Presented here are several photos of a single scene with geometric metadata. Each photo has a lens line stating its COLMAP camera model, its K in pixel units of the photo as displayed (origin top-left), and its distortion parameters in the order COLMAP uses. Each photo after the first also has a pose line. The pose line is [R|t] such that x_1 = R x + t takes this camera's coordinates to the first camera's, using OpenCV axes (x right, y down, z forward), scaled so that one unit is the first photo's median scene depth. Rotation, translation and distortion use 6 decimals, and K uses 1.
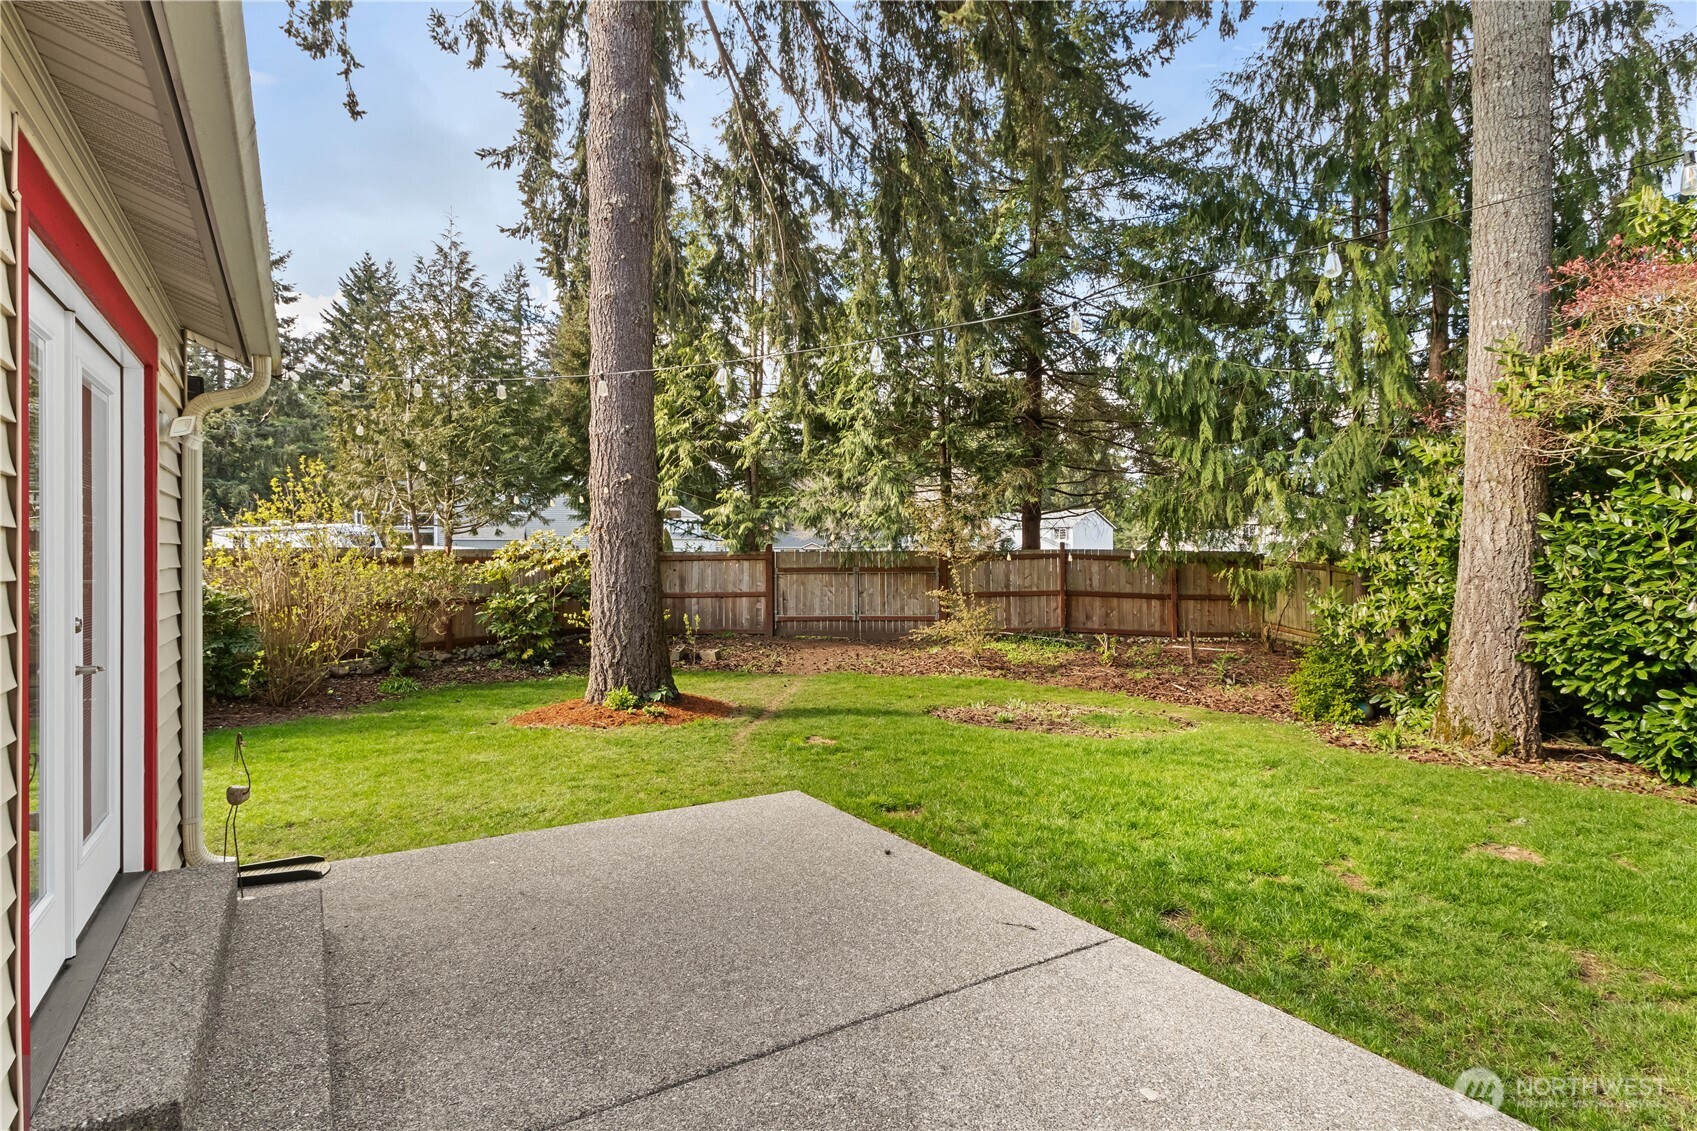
lens RADIAL K [[819.8, 0, 856.6], [0, 819.8, 545.4], [0, 0, 1]] dist [0.003294, 0.000362]
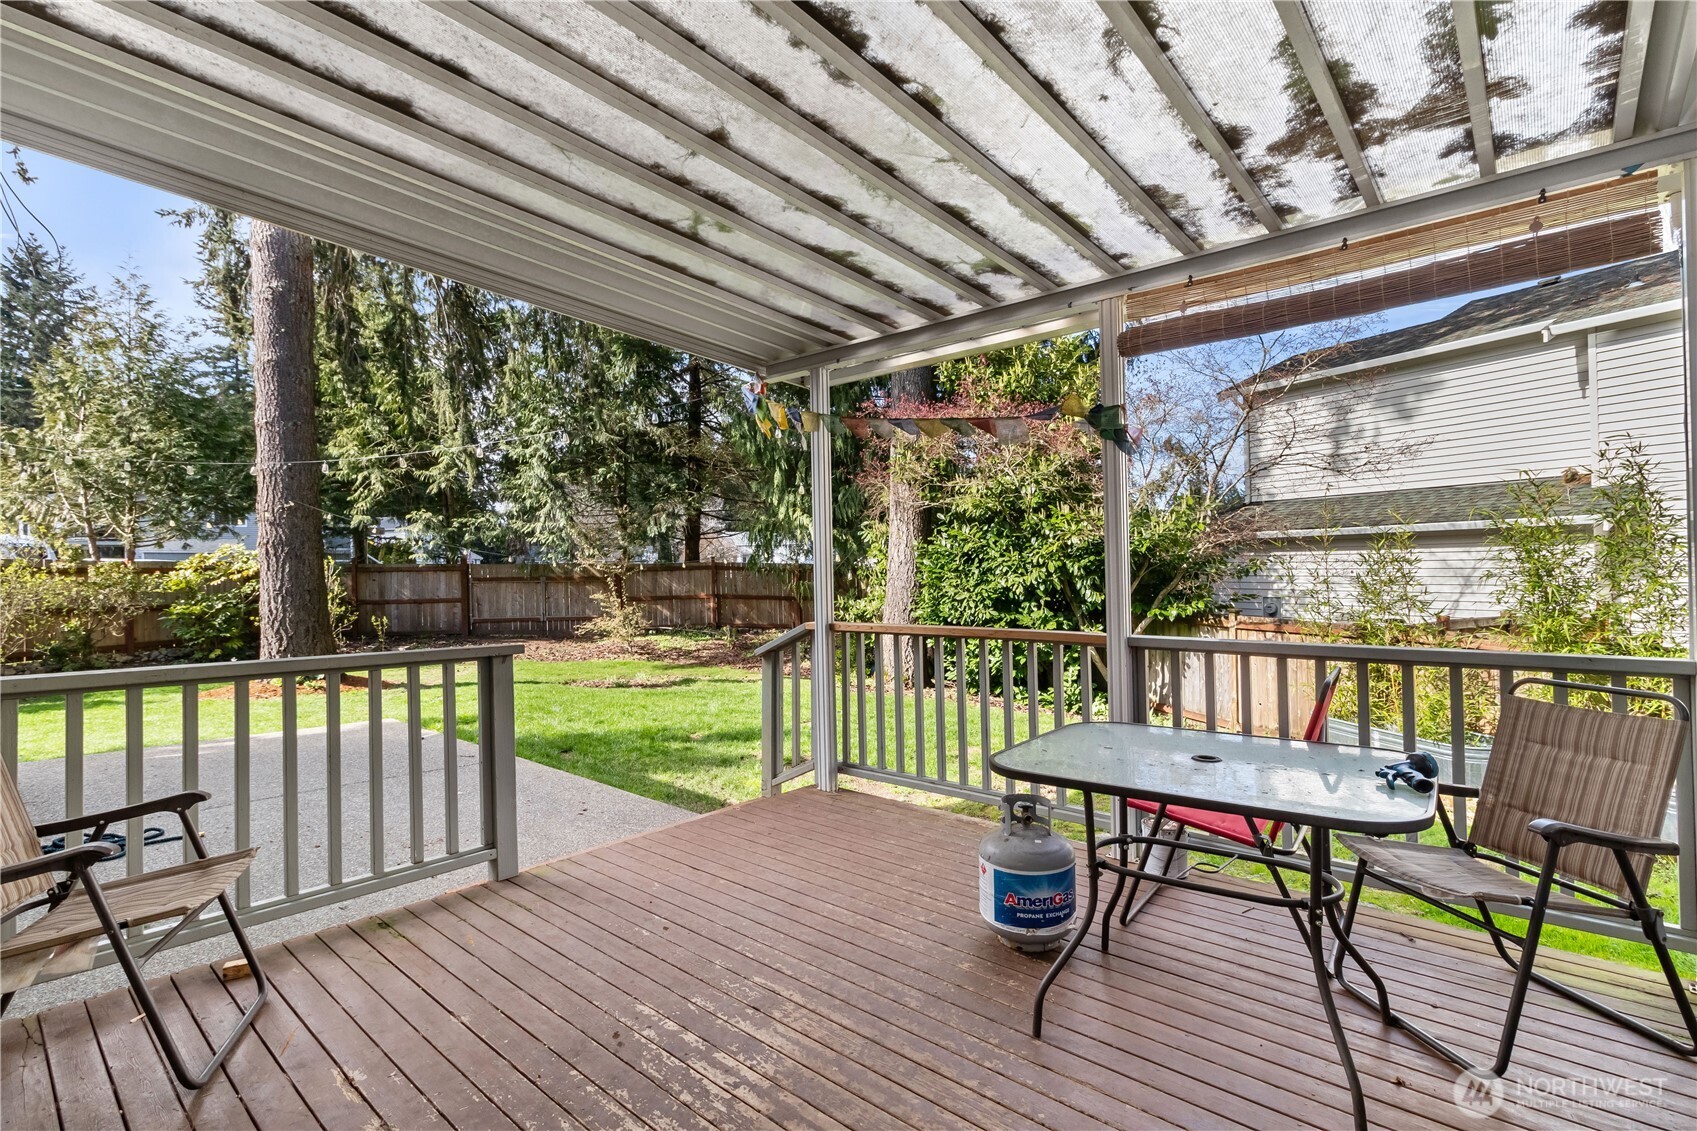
lens RADIAL K [[756.0, 0, 851.2], [0, 756.0, 575.1], [0, 0, 1]] dist [-0.001195, 0.000152]
pose [[0.959673, -0.002660, 0.281106, 0.140857], [-0.002818, 0.999814, 0.019081, 0.001532], [-0.281104, -0.019104, 0.959487, -0.232011]]
